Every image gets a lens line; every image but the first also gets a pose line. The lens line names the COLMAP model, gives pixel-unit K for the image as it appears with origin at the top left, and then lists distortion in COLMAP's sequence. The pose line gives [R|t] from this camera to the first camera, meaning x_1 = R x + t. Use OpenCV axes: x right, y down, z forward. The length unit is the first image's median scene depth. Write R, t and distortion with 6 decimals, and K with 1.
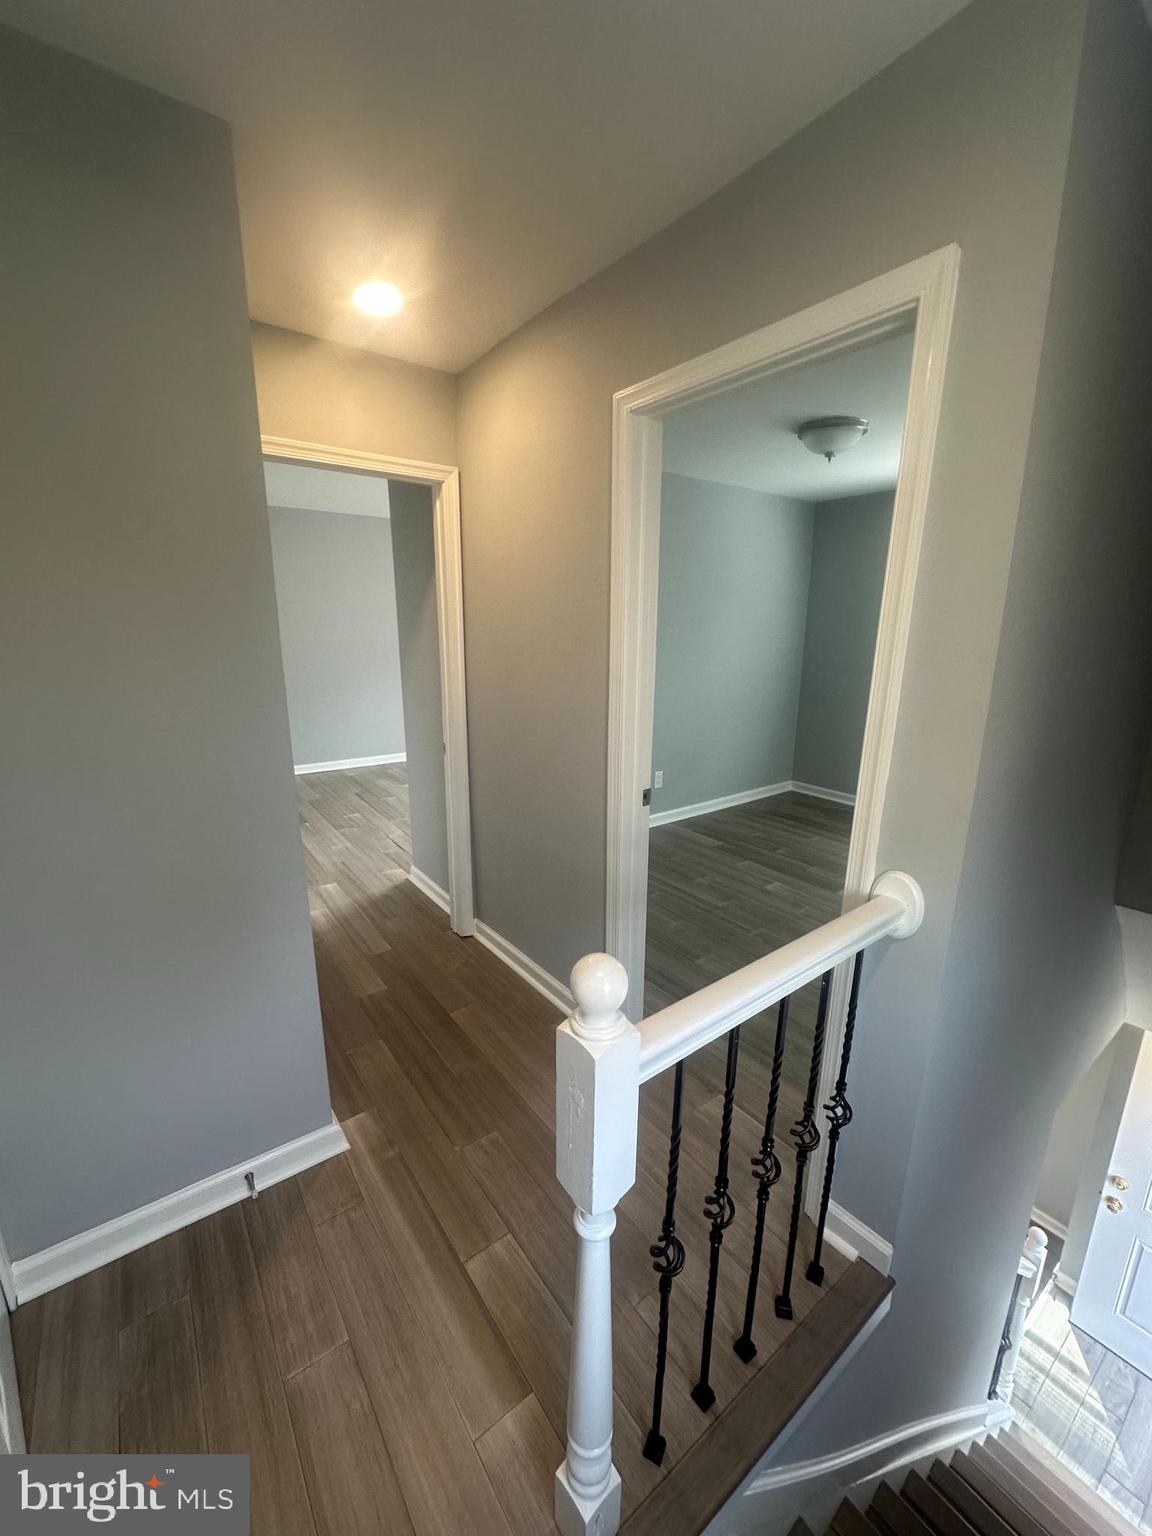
lens RADIAL K [[612.1, 0, 578.0], [0, 612.1, 768.7], [0, 0, 1]] dist [0.000554, -0.000561]
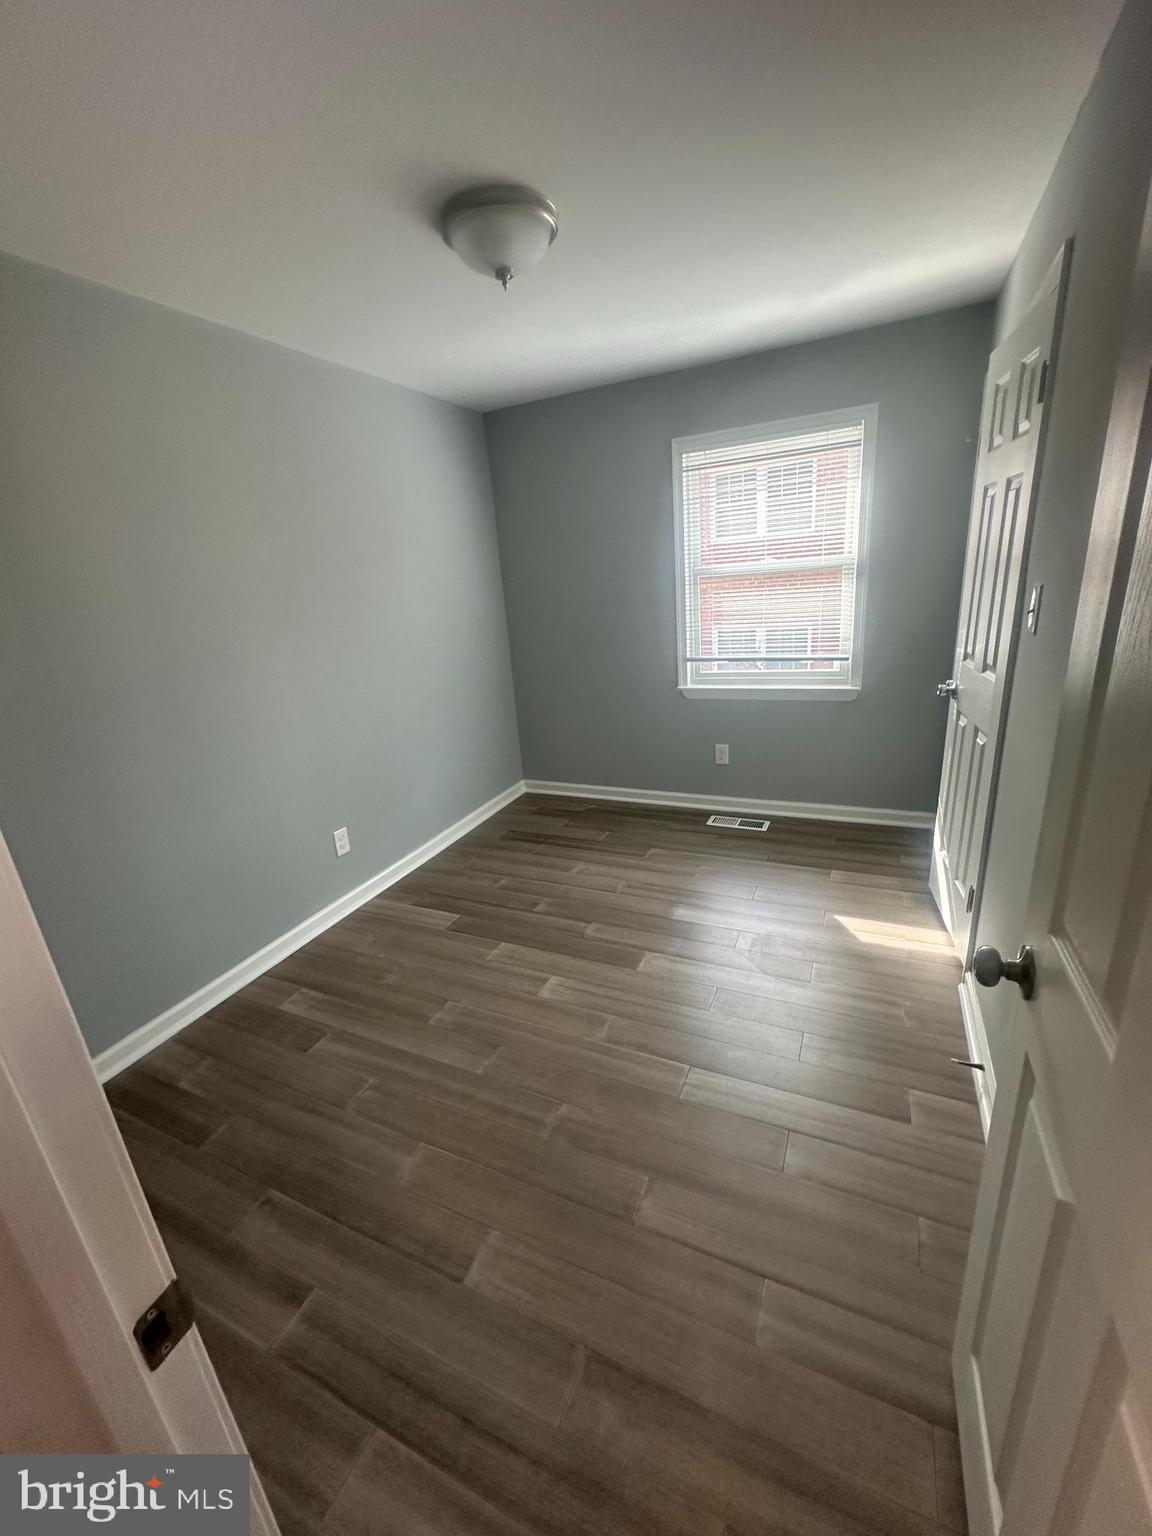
lens RADIAL K [[612.1, 0, 578.0], [0, 612.1, 768.7], [0, 0, 1]] dist [0.000554, -0.000561]
pose [[0.876920, -0.212195, 0.431259, 0.099405], [0.186238, 0.977184, 0.102113, -0.083206], [-0.443087, -0.009228, 0.896431, 0.354592]]
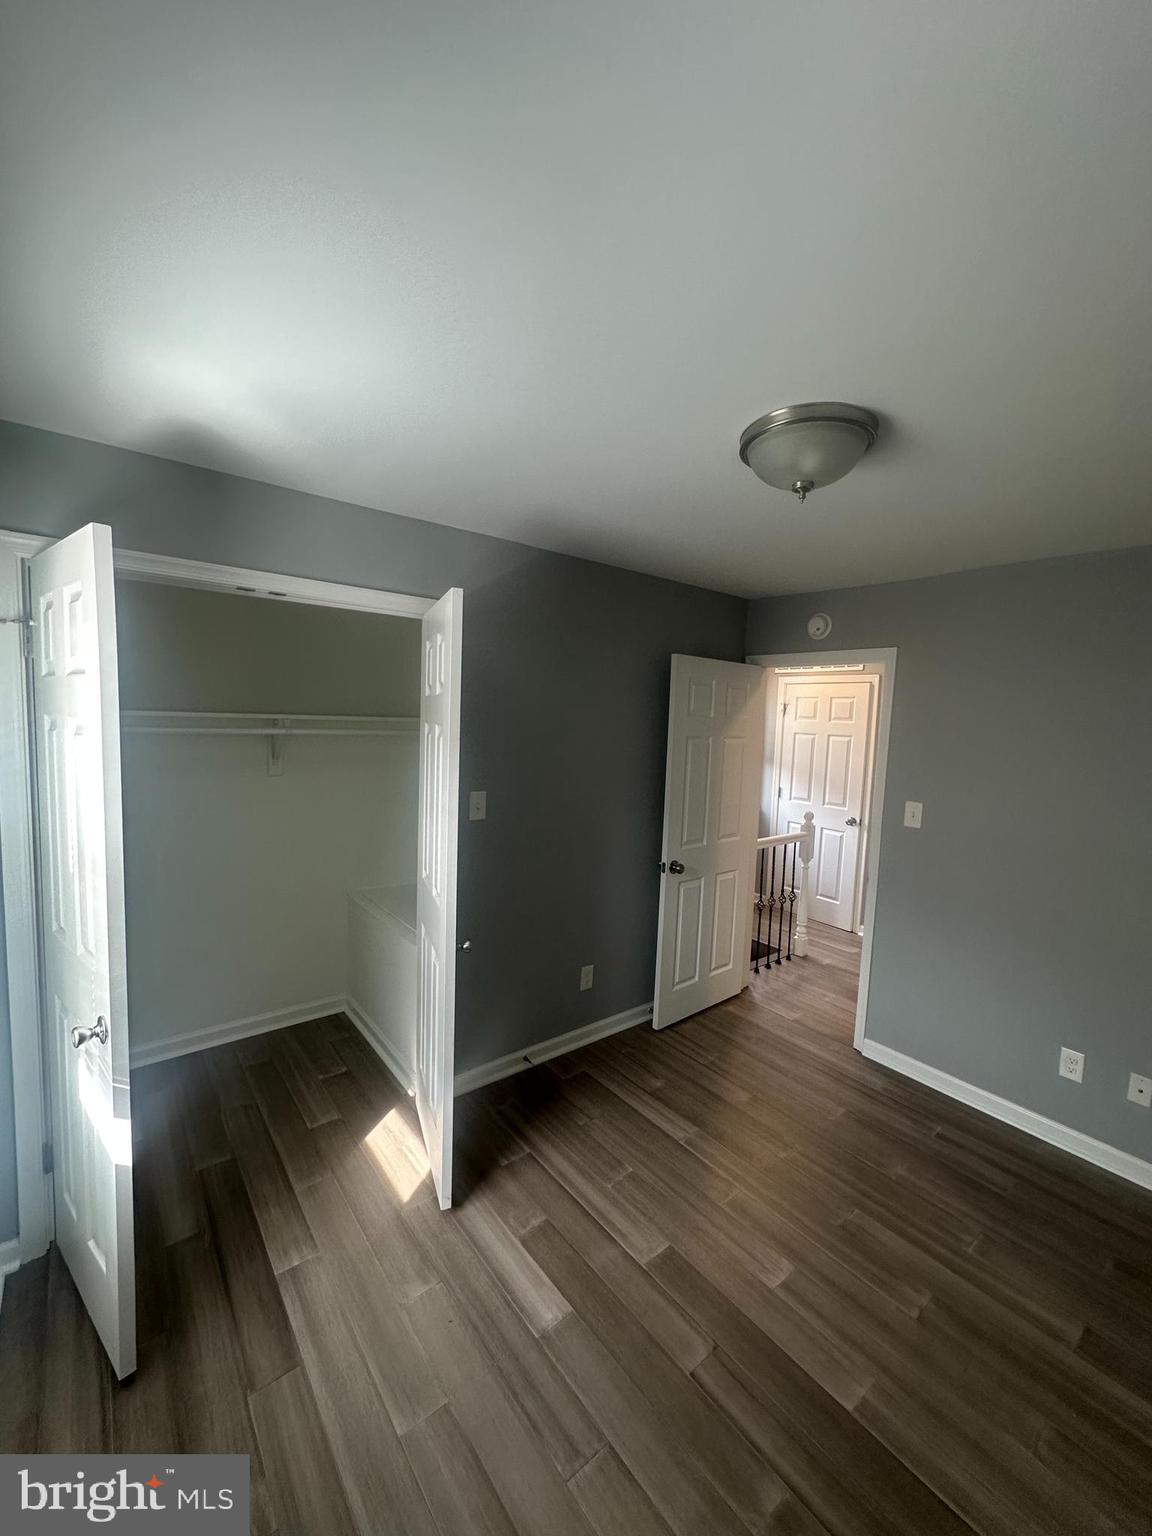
lens RADIAL K [[612.1, 0, 578.0], [0, 612.1, 768.7], [0, 0, 1]] dist [0.000554, -0.000561]
pose [[-0.998649, -0.033953, -0.039348, 0.462393], [-0.044693, 0.947458, 0.316742, -0.340672], [0.026526, 0.318072, -0.947695, 1.187418]]
